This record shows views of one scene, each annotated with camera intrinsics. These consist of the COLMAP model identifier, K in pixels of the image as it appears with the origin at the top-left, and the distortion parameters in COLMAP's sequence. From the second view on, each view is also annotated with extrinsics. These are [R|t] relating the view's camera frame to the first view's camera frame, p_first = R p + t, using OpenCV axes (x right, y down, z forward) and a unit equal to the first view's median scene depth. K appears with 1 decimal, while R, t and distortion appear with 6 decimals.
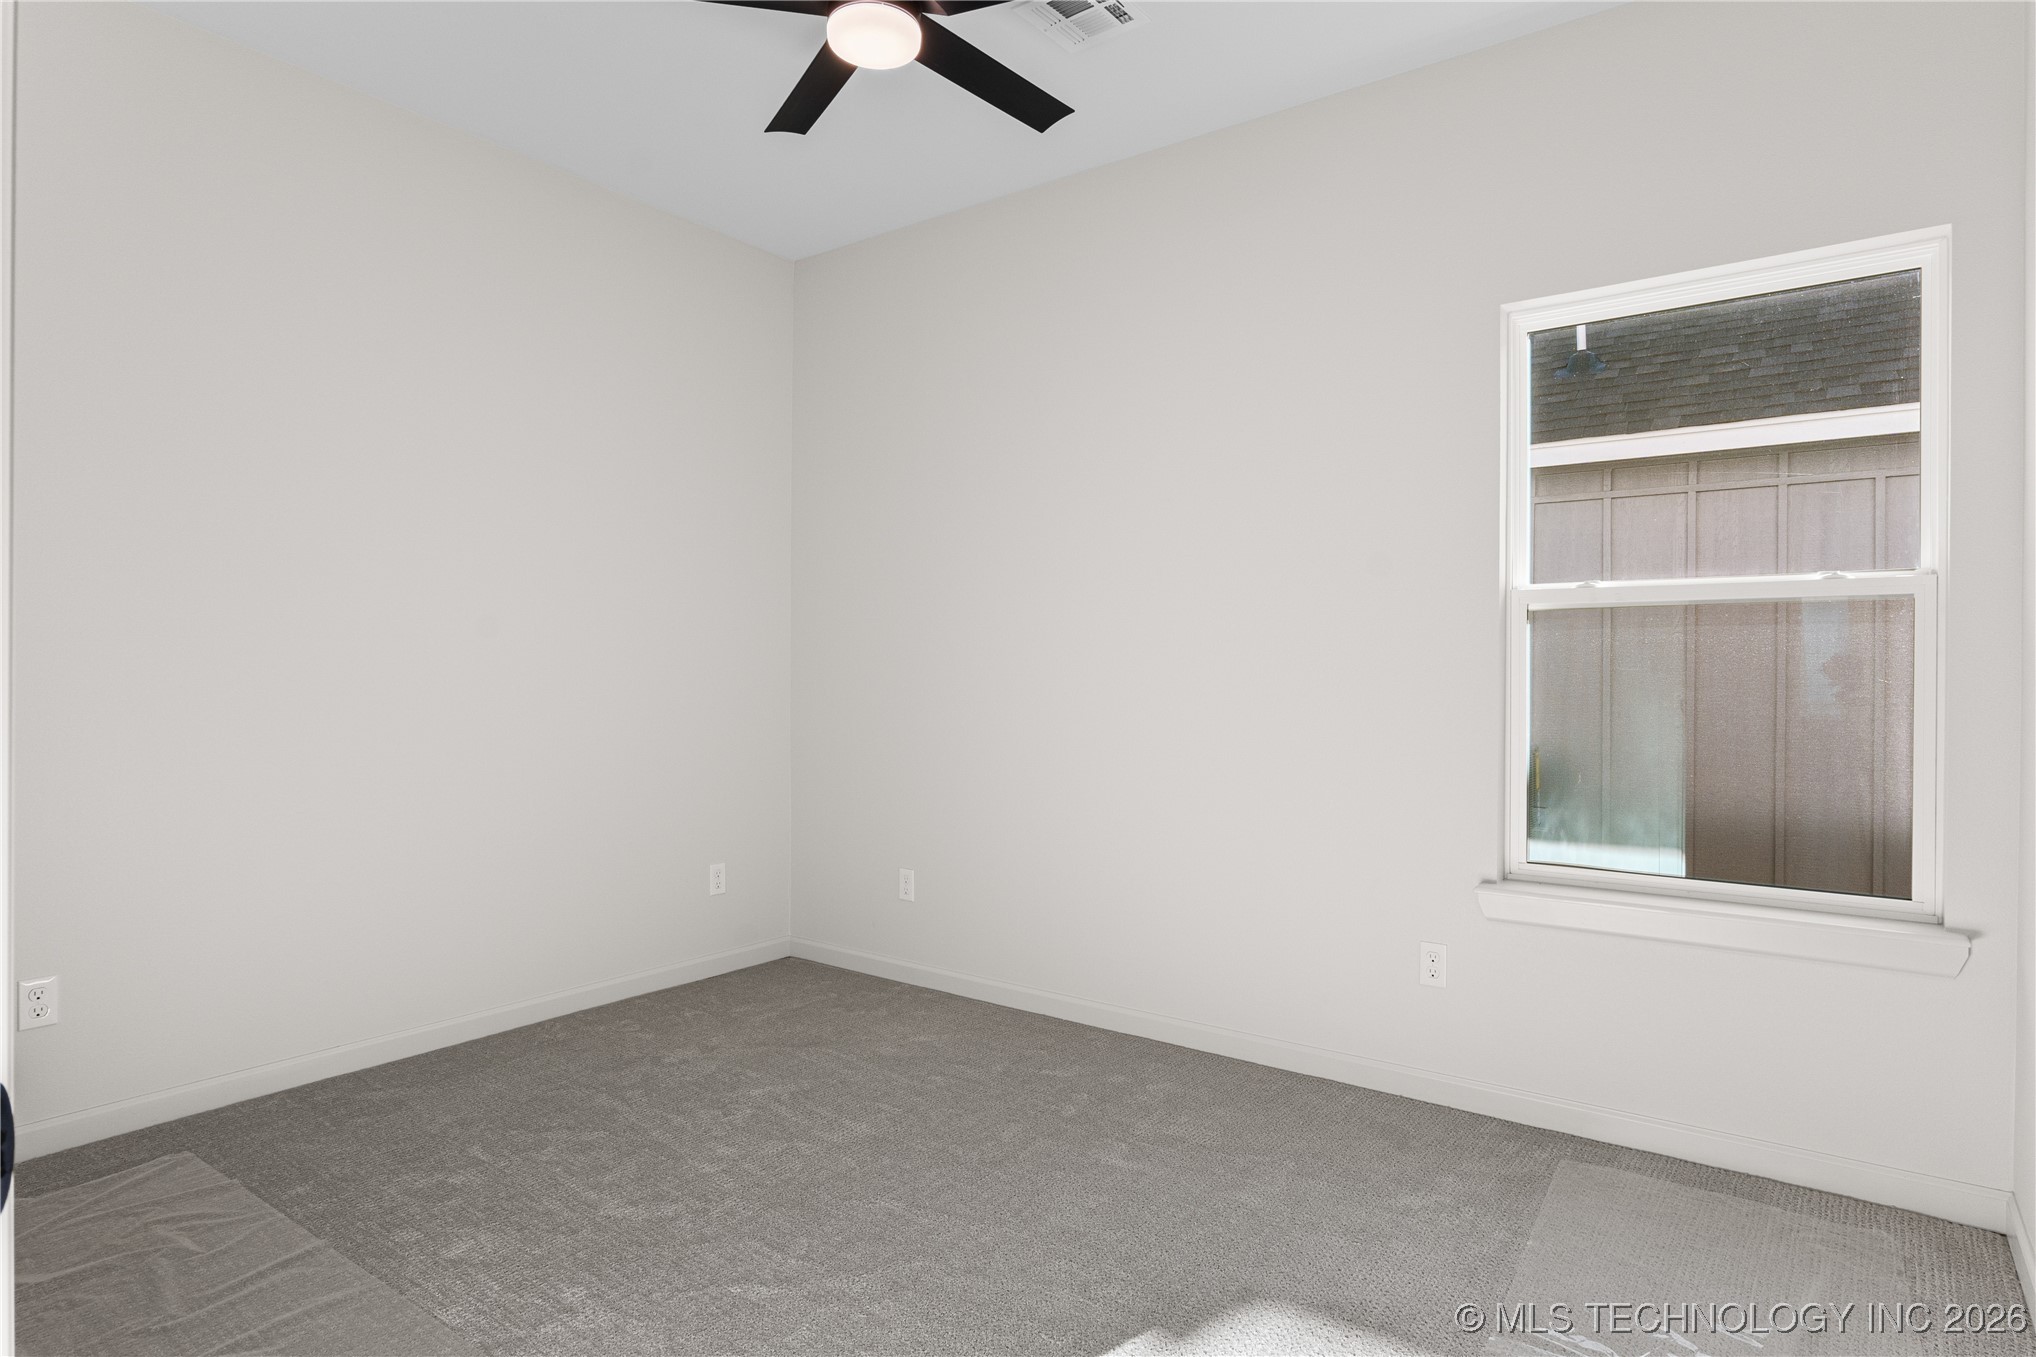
lens RADIAL K [[1094.9, 0, 1024.5], [0, 1094.9, 669.9], [0, 0, 1]] dist [-0.011989, 0.001783]
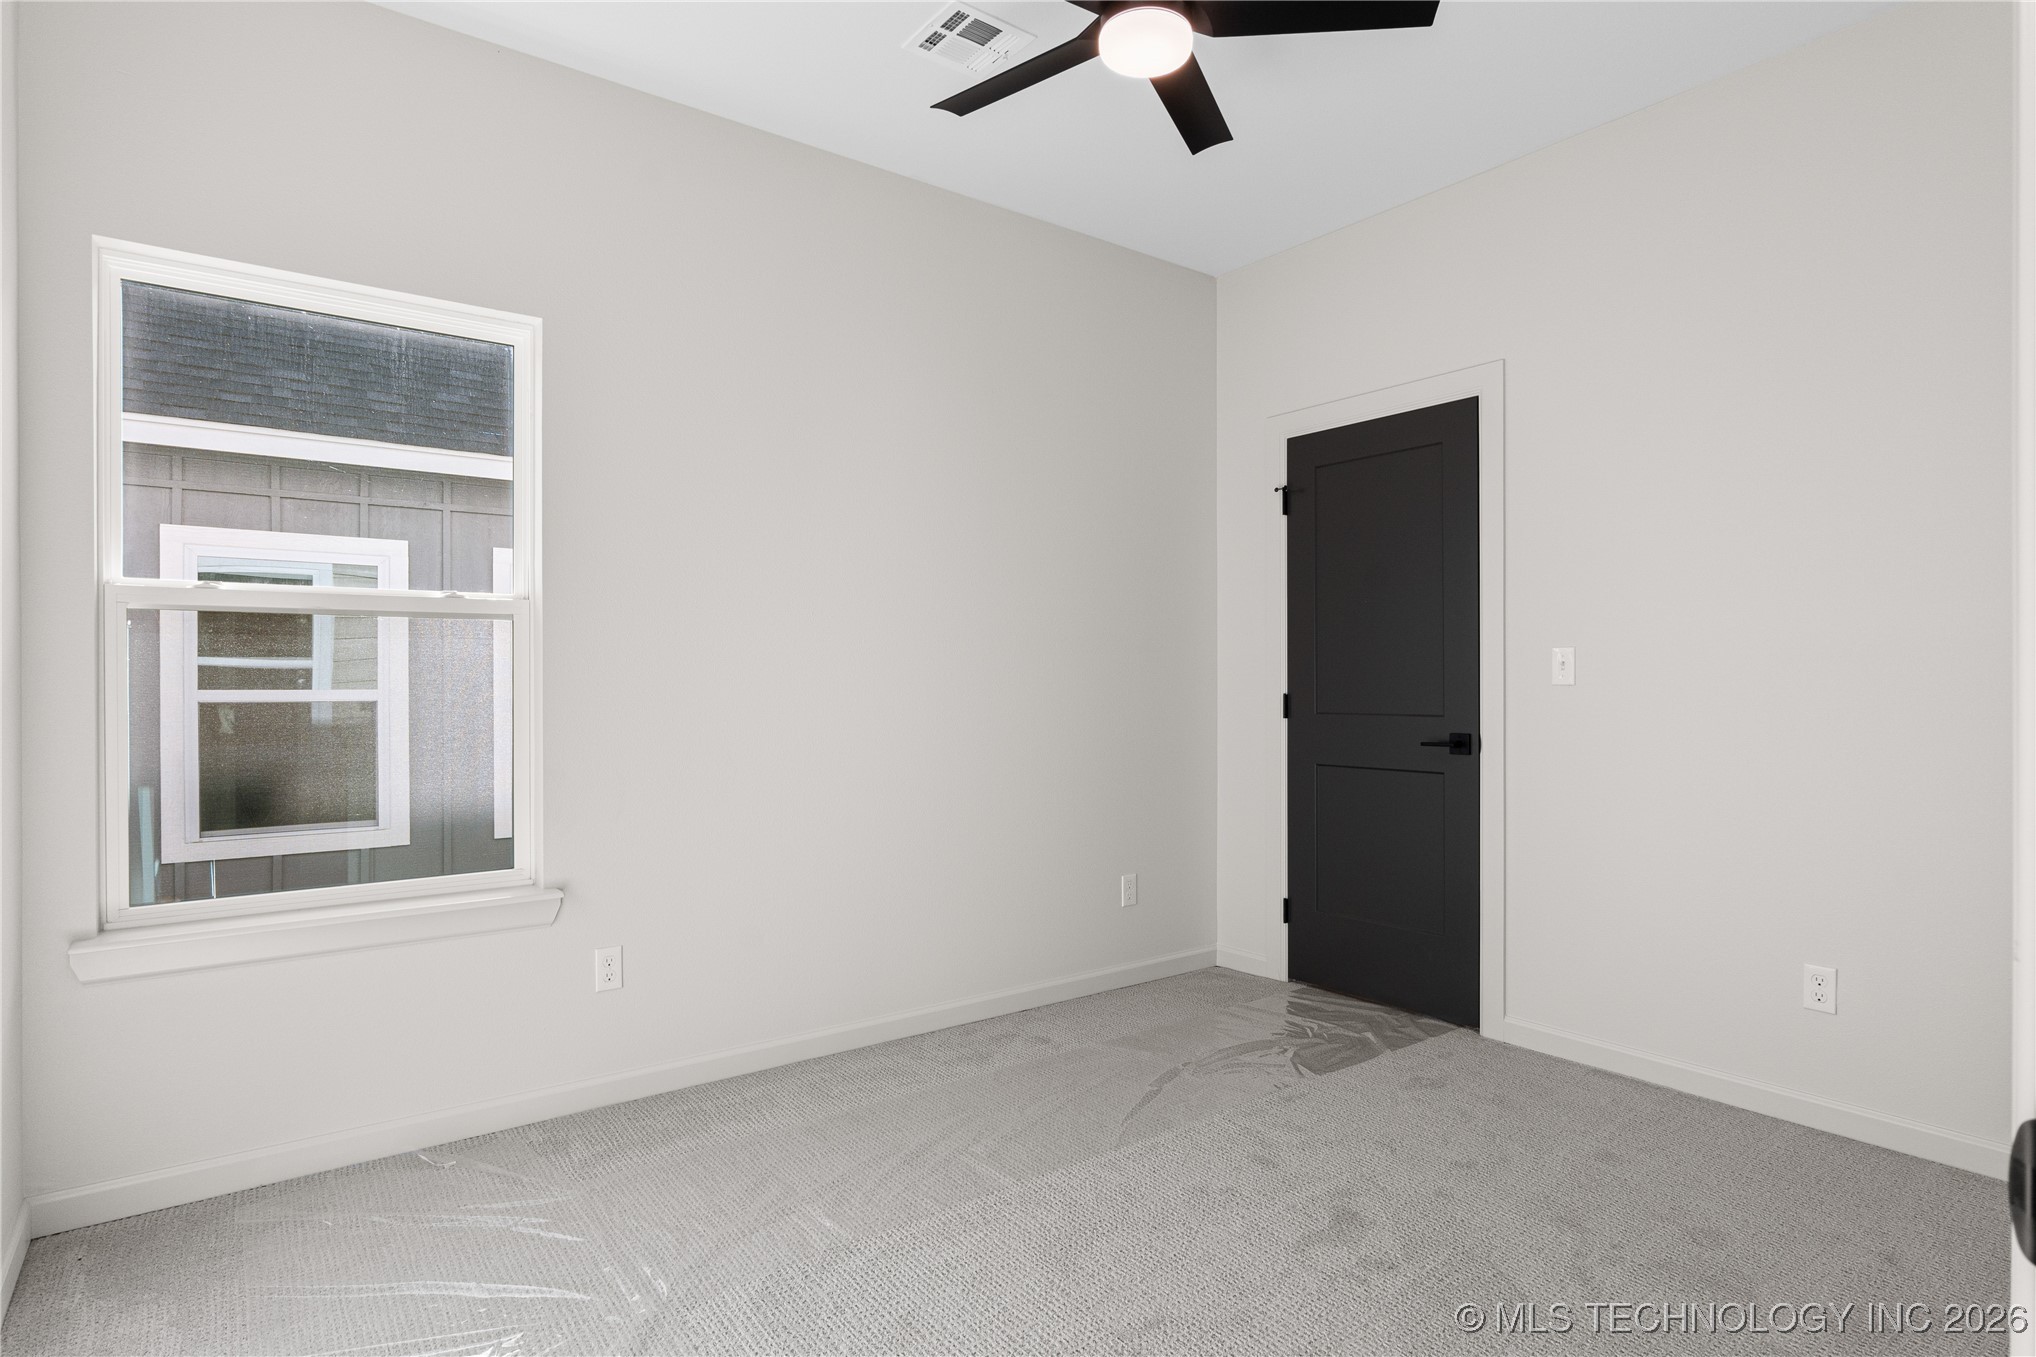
lens RADIAL K [[1079.5, 0, 1018.0], [0, 1079.5, 678.5], [0, 0, 1]] dist [0.001898, 0.001739]
pose [[0.306178, -0.001065, 0.951974, -0.146863], [0.001968, 0.999998, 0.000485, 0.001361], [-0.951972, 0.001725, 0.306180, 0.094102]]
